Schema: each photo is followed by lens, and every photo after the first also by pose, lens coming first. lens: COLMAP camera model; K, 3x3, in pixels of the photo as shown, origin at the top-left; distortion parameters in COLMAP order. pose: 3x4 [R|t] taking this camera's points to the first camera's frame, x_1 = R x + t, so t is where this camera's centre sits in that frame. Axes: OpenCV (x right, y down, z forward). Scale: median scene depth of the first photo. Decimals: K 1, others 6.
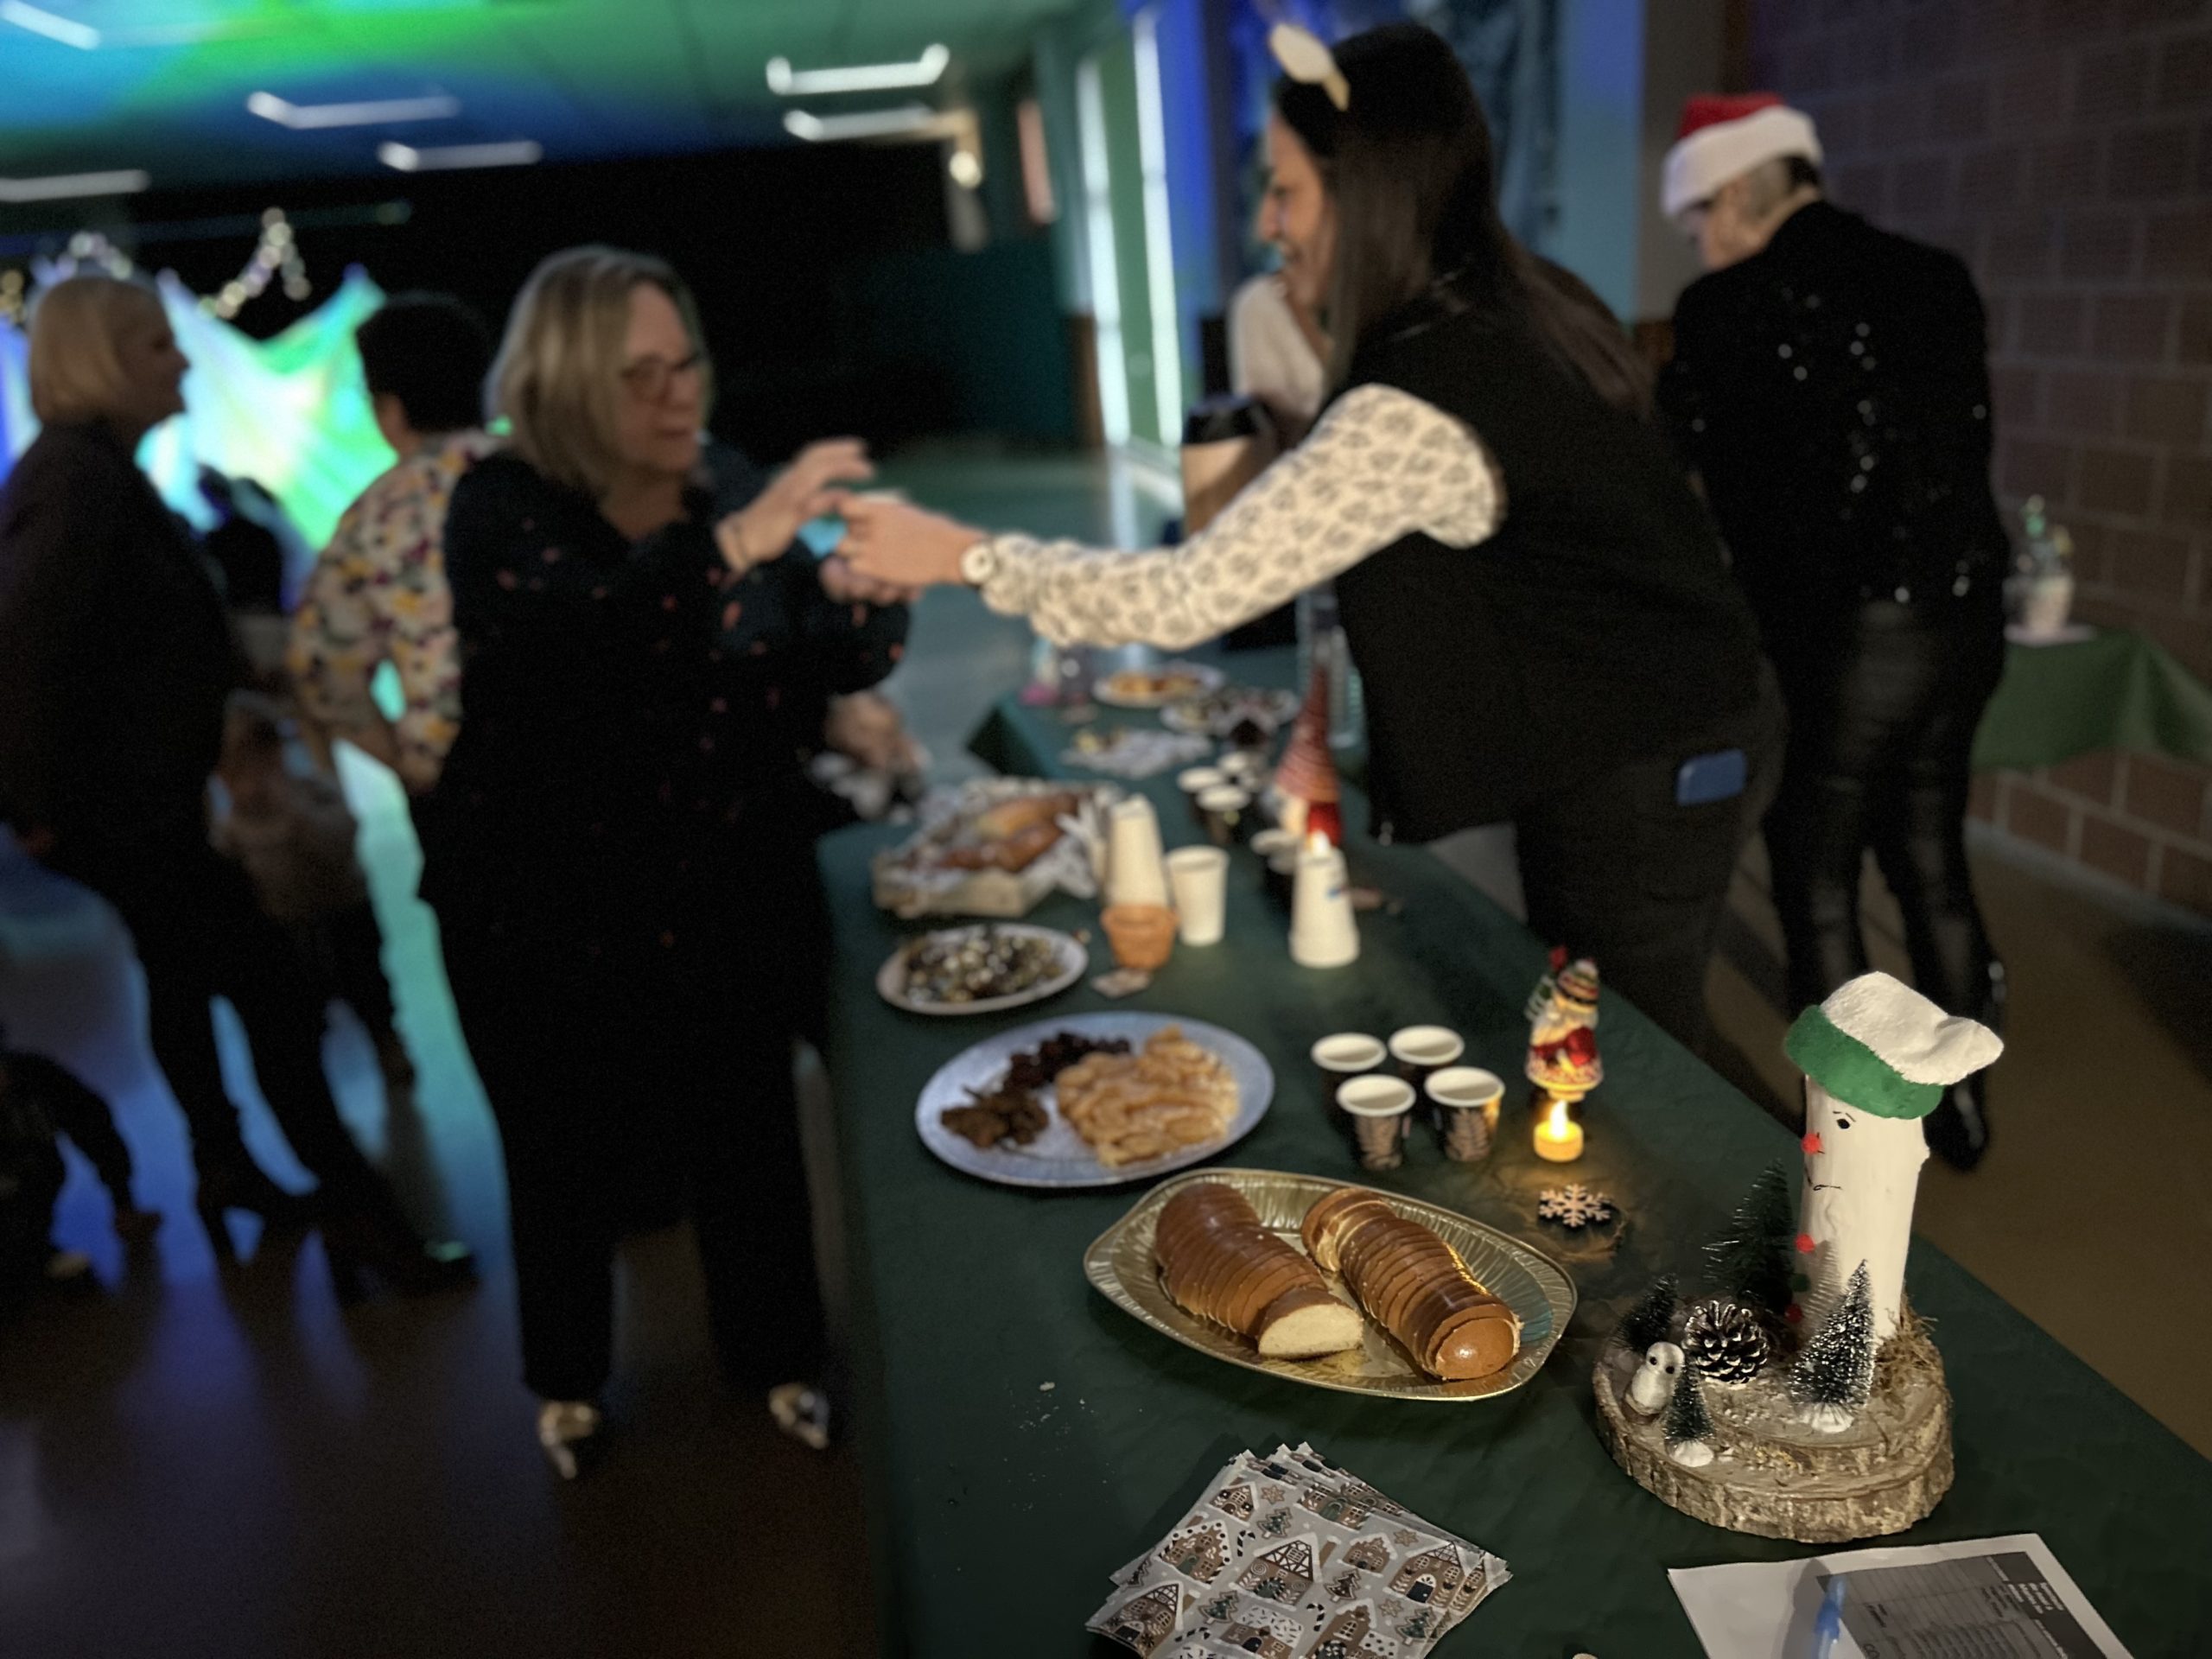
lens RADIAL K [[1629.0, 0, 1106.0], [0, 1629.0, 829.5], [0, 0, 1]] dist [0.007942, -0.001210]
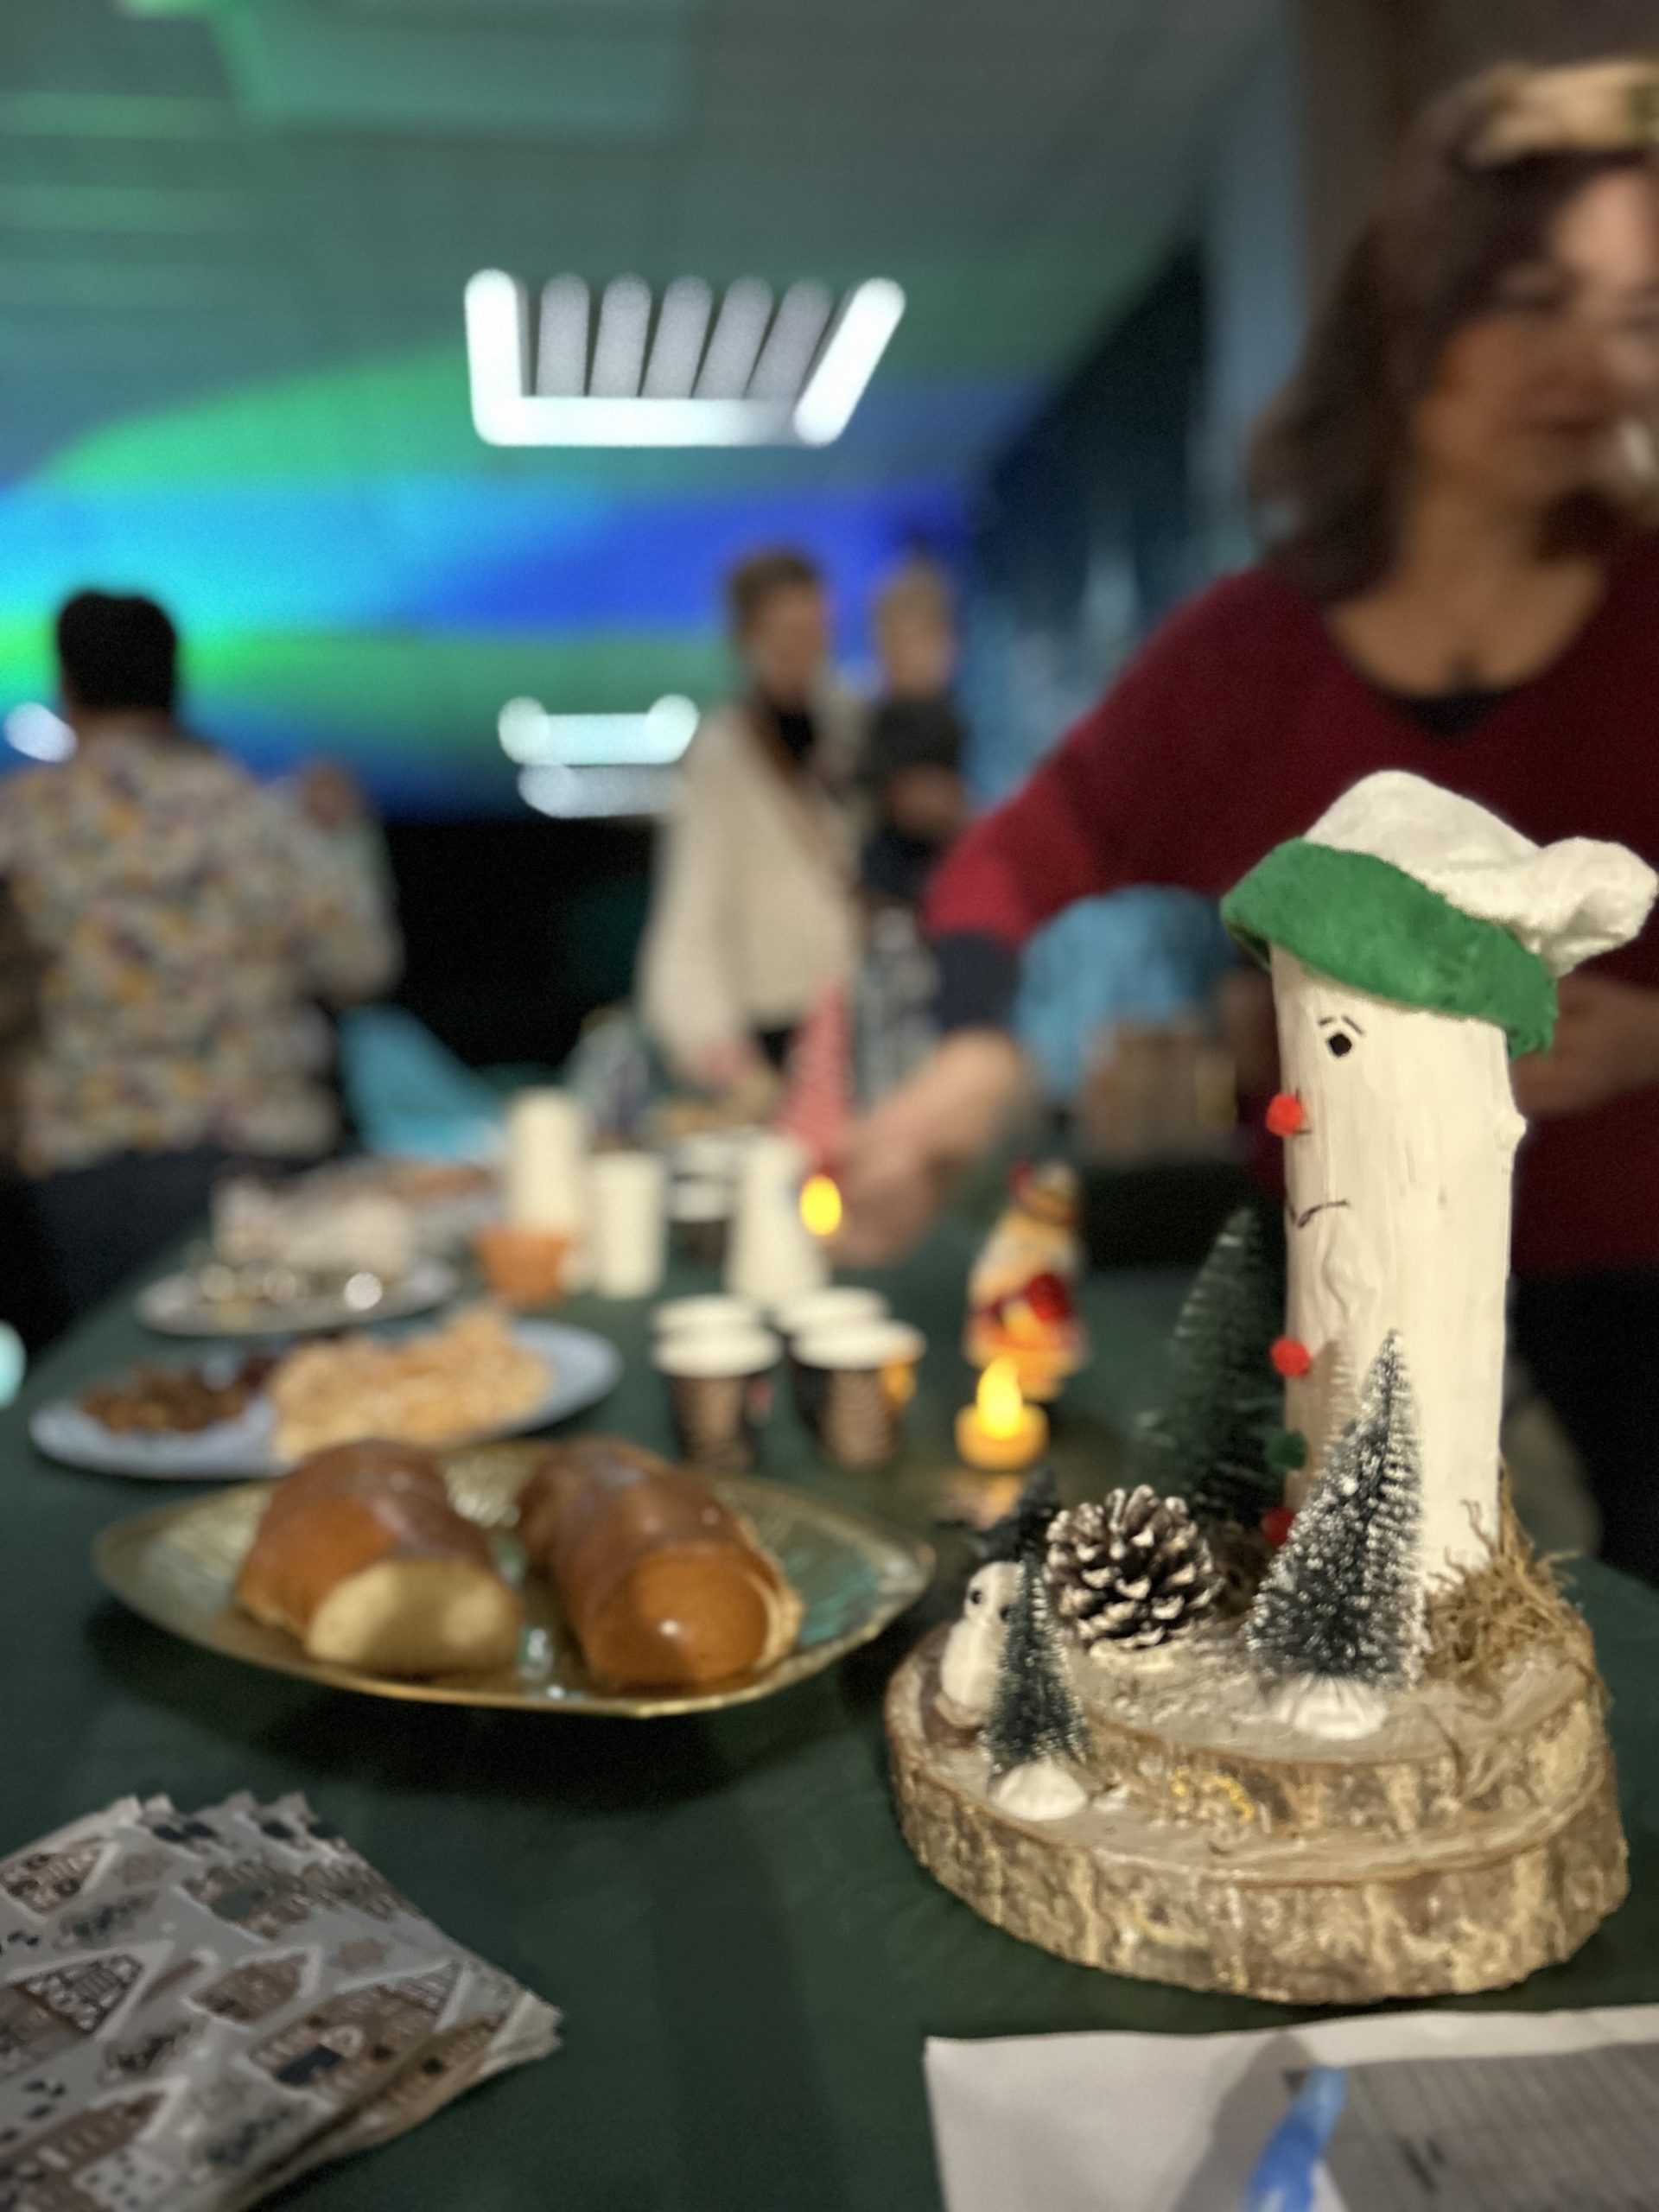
lens RADIAL K [[1629.0, 0, 829.5], [0, 1629.0, 1106.0], [0, 0, 1]] dist [0.007942, -0.001210]
pose [[0.998569, 0.053010, -0.007055, 0.300993], [-0.053159, 0.969548, -0.239064, 0.315827], [-0.005833, 0.239097, 0.970978, 0.530561]]
